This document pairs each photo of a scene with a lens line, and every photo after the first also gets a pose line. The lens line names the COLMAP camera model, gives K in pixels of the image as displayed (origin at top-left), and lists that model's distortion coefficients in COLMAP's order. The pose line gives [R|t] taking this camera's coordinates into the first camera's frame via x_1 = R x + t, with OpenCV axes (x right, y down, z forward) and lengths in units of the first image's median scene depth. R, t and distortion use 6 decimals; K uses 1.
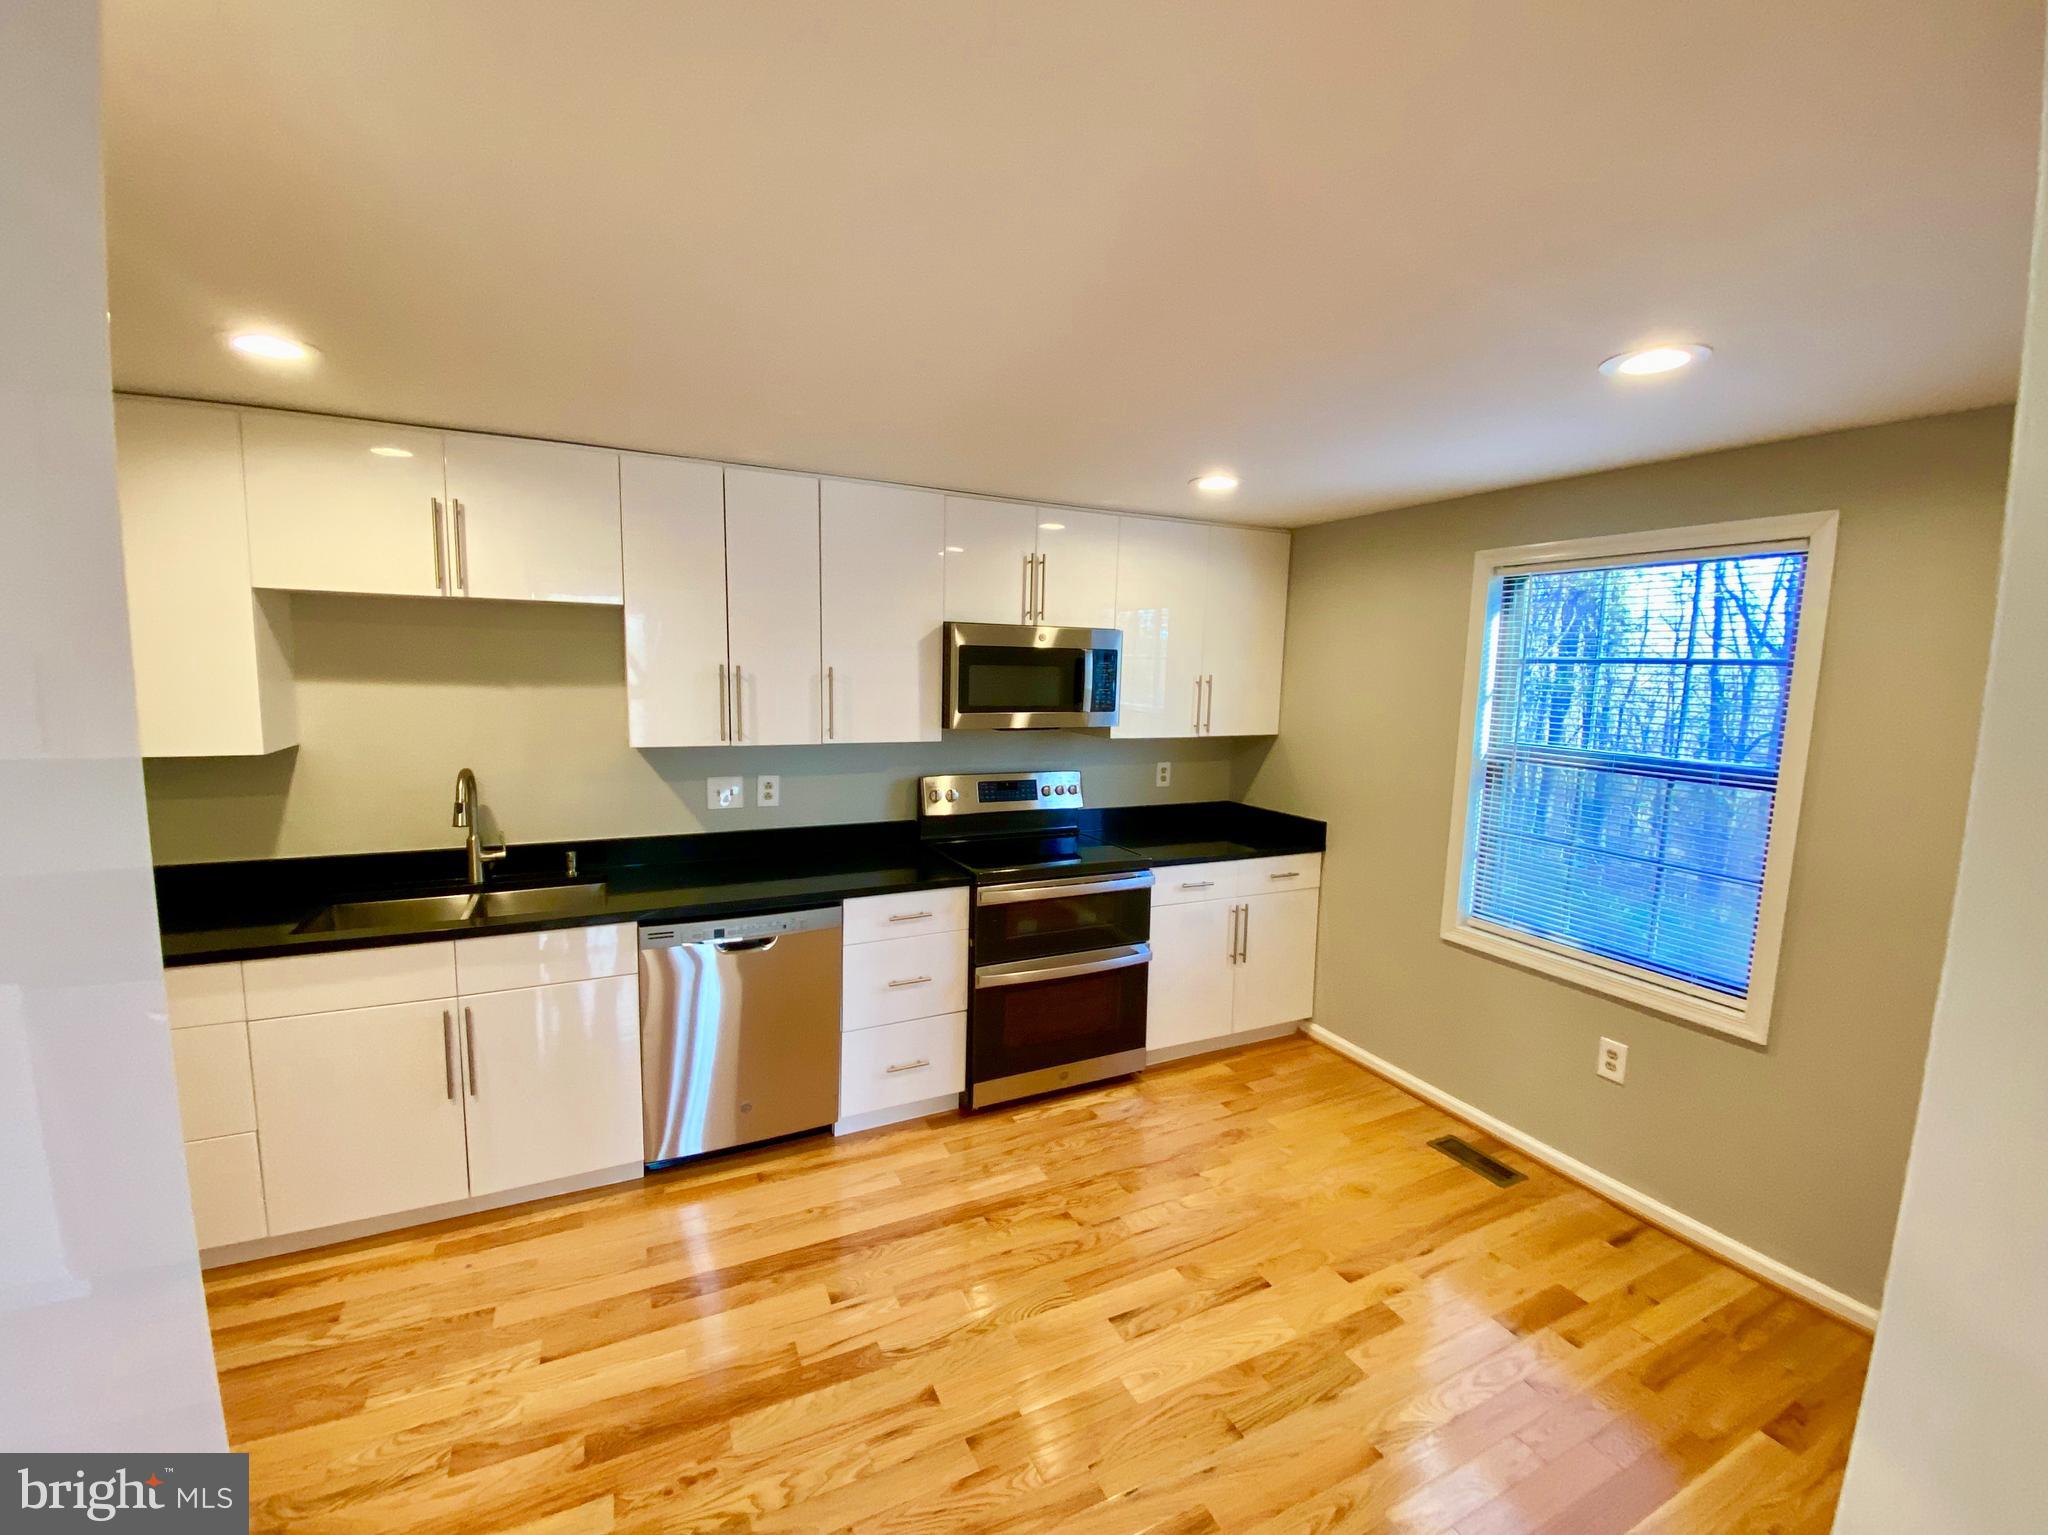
lens RADIAL K [[837.9, 0, 990.0], [0, 837.9, 764.6], [0, 0, 1]] dist [0.015334, -0.015213]
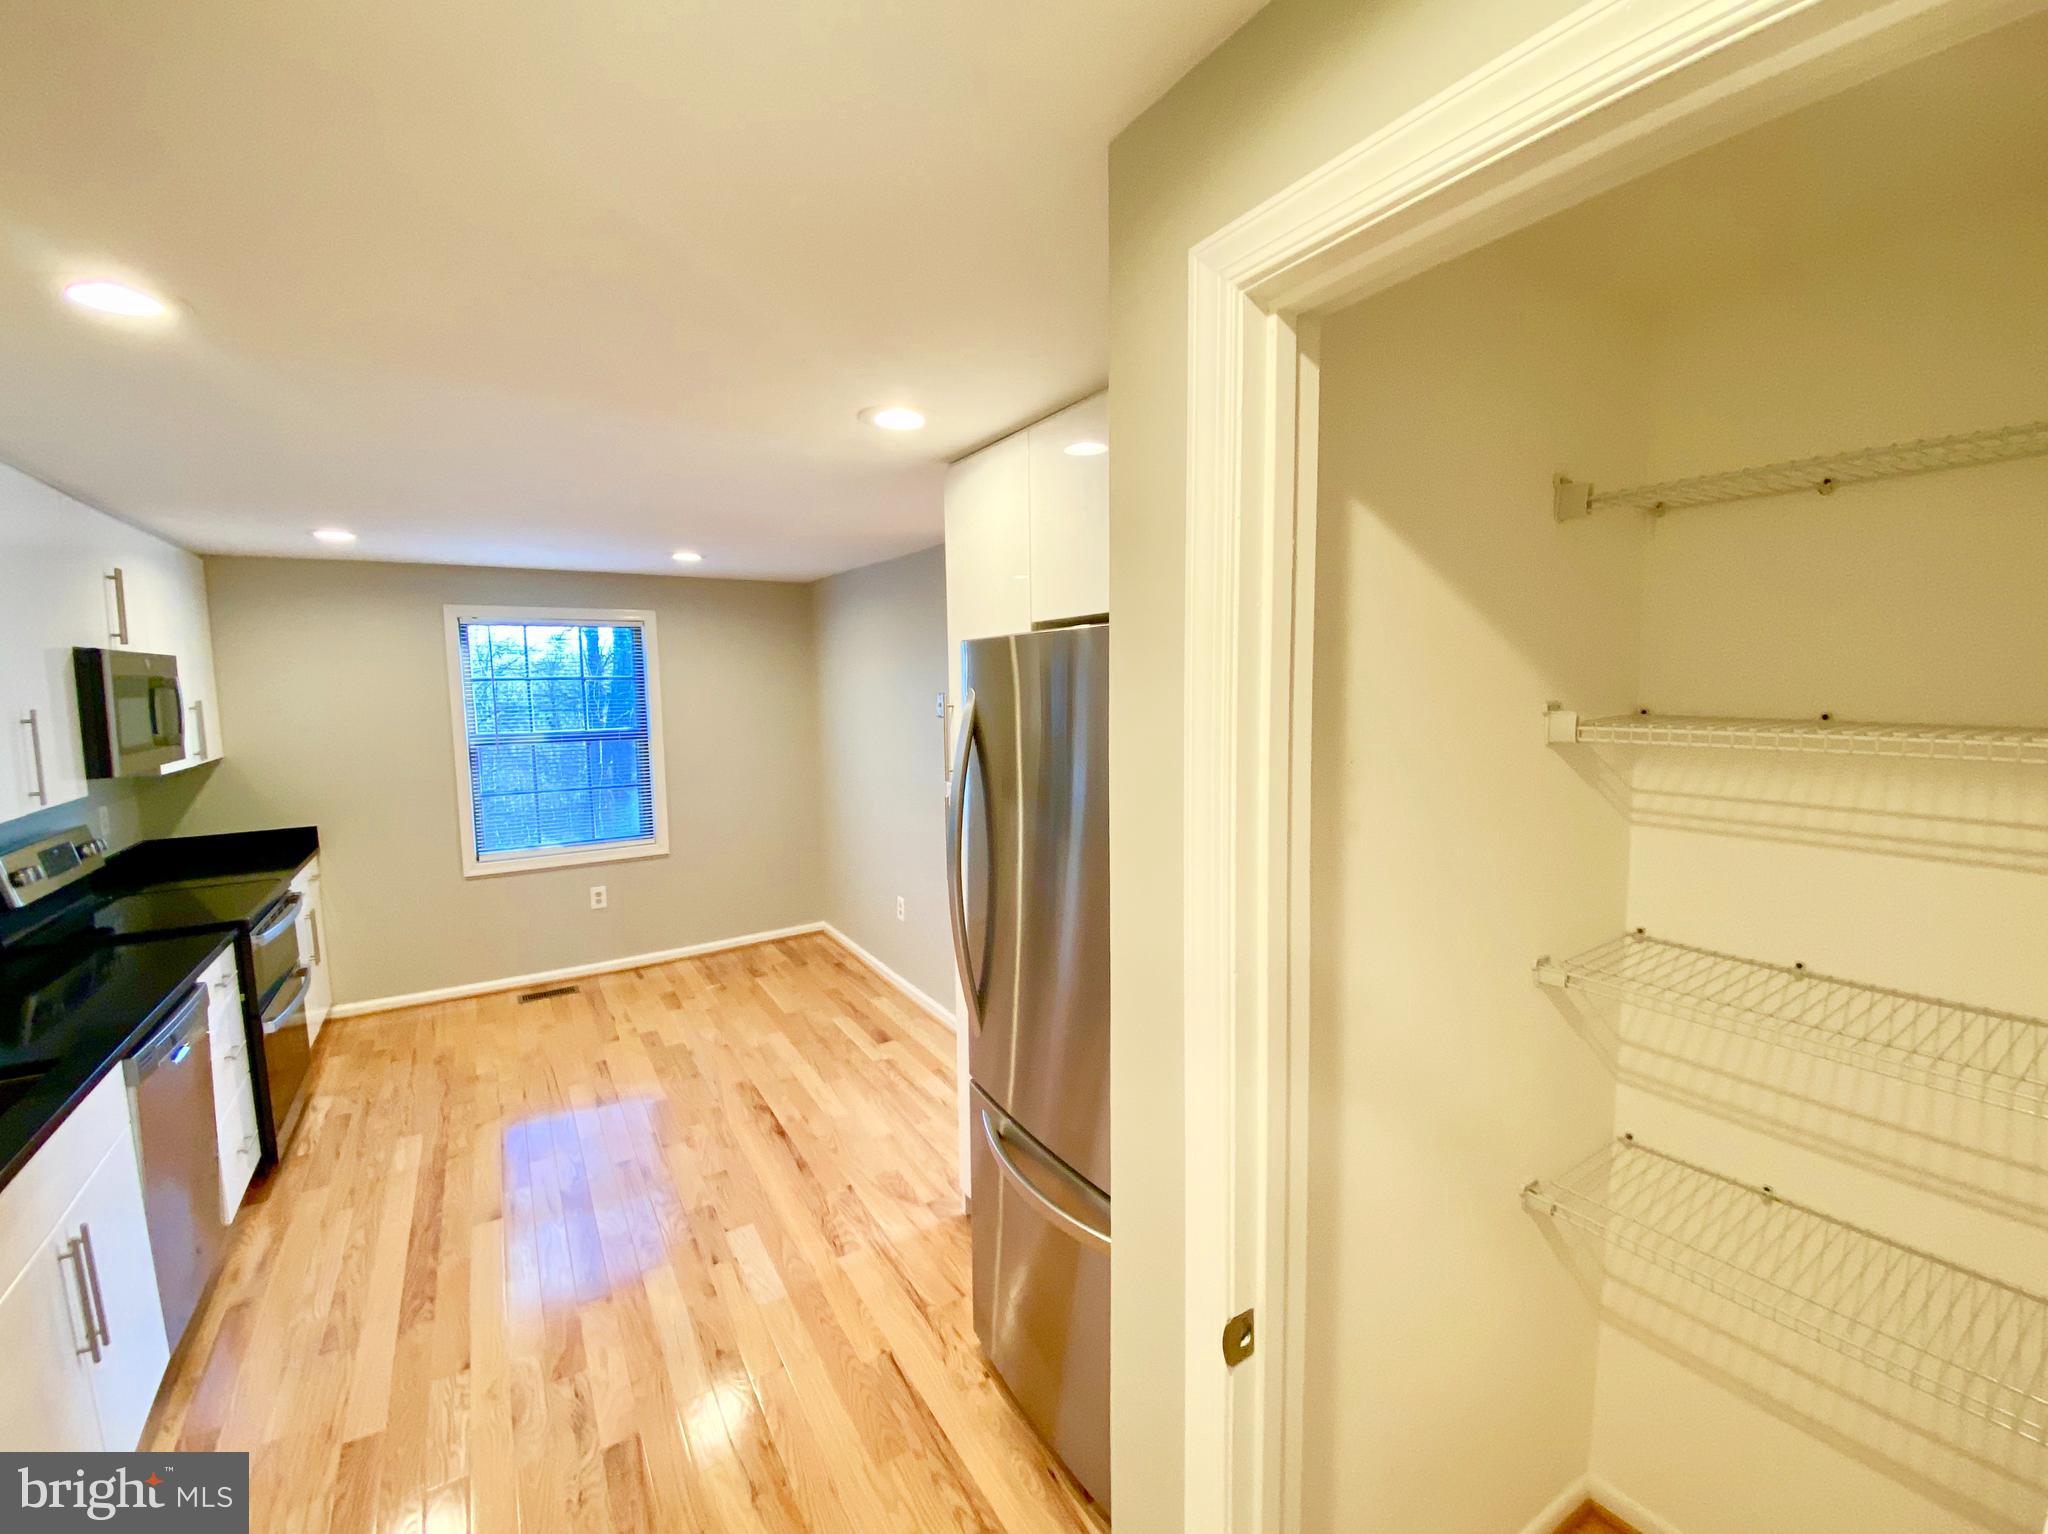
lens RADIAL K [[872.6, 0, 1028.1], [0, 872.6, 759.6], [0, 0, 1]] dist [0.011497, -0.016335]
pose [[-0.113870, -0.113044, 0.987043, -1.084327], [0.129260, 0.983375, 0.127536, -0.055869], [-0.985051, 0.142108, -0.097365, 0.209955]]
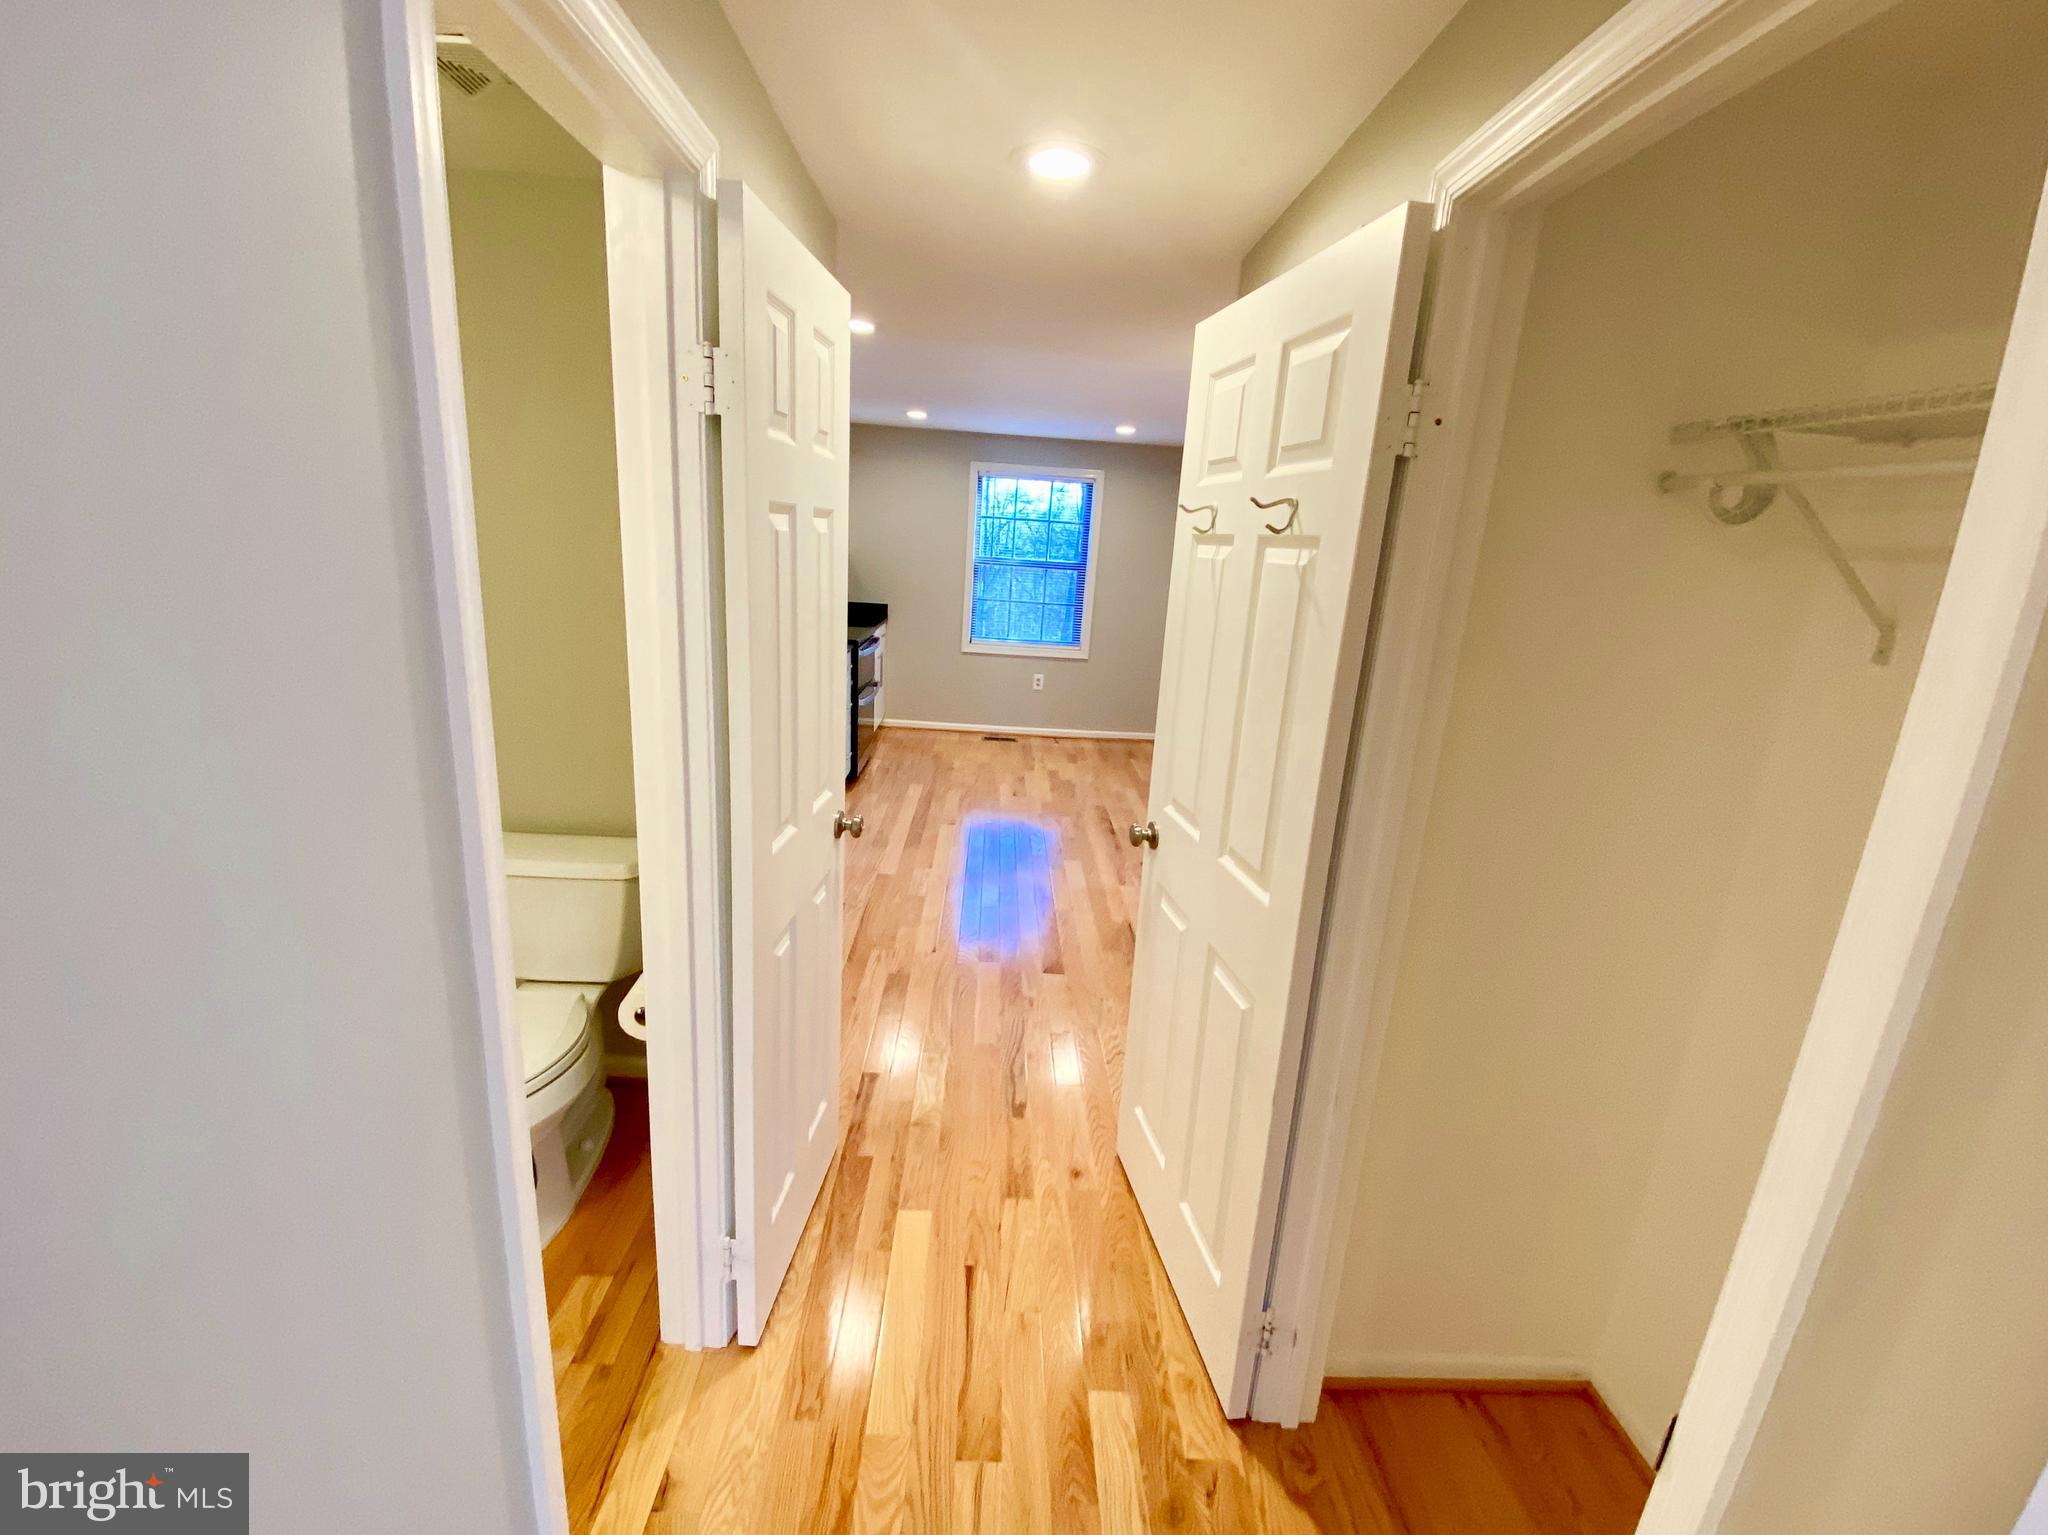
lens RADIAL K [[879.1, 0, 1014.9], [0, 879.1, 767.8], [0, 0, 1]] dist [0.090966, -0.000005]
pose [[0.410972, -0.227513, 0.882802, -1.568817], [0.050018, 0.972527, 0.227351, -0.008014], [-0.910275, -0.049279, 0.411061, -0.048084]]
